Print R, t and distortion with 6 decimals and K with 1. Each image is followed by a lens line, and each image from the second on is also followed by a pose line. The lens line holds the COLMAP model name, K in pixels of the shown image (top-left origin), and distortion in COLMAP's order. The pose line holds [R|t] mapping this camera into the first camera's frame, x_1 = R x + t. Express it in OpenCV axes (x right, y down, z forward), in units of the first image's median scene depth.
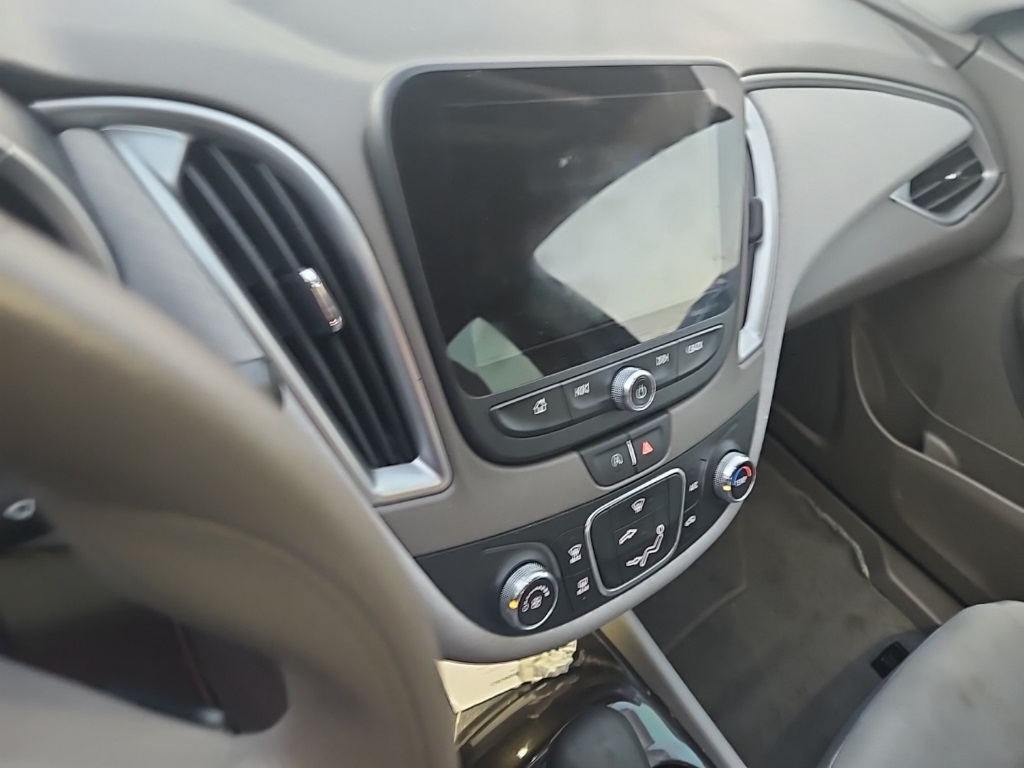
lens RADIAL K [[688.9, 0, 511.0], [0, 688.9, 384.2], [0, 0, 1]] dist [0.059787, -0.040472]
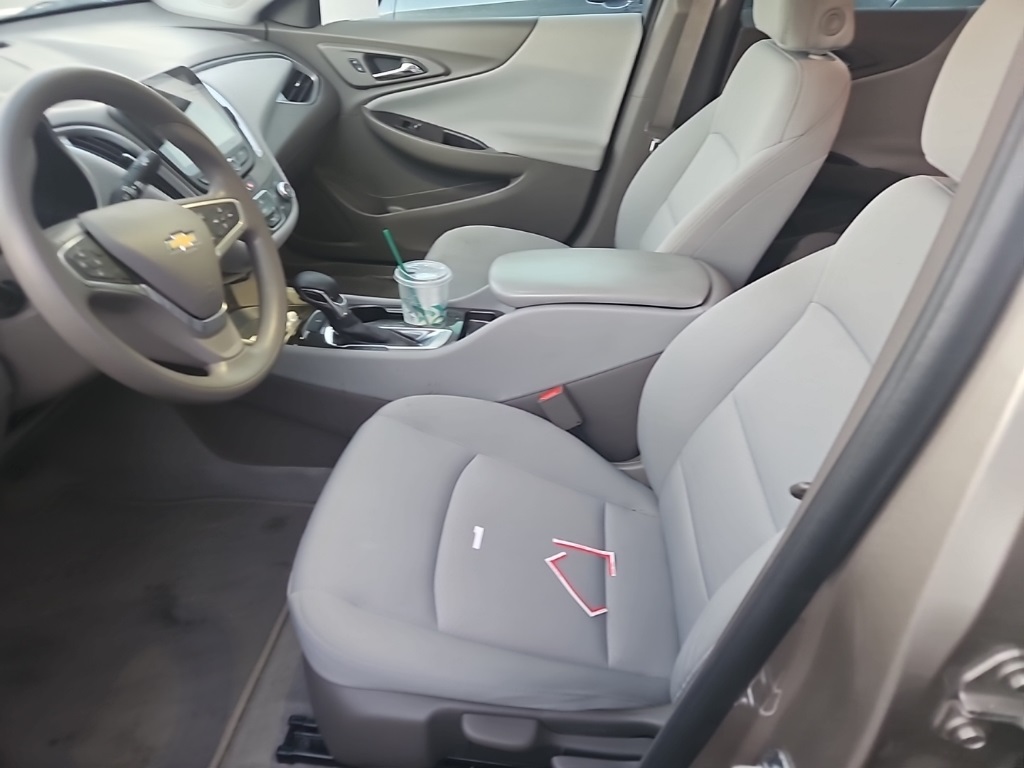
lens RADIAL K [[688.9, 0, 513.1], [0, 688.9, 384.1], [0, 0, 1]] dist [0.059787, -0.040472]
pose [[0.641159, -0.604830, 0.472331, -0.453660], [0.626129, 0.768167, 0.133725, 0.487588], [-0.443710, 0.210001, 0.871218, -0.856604]]
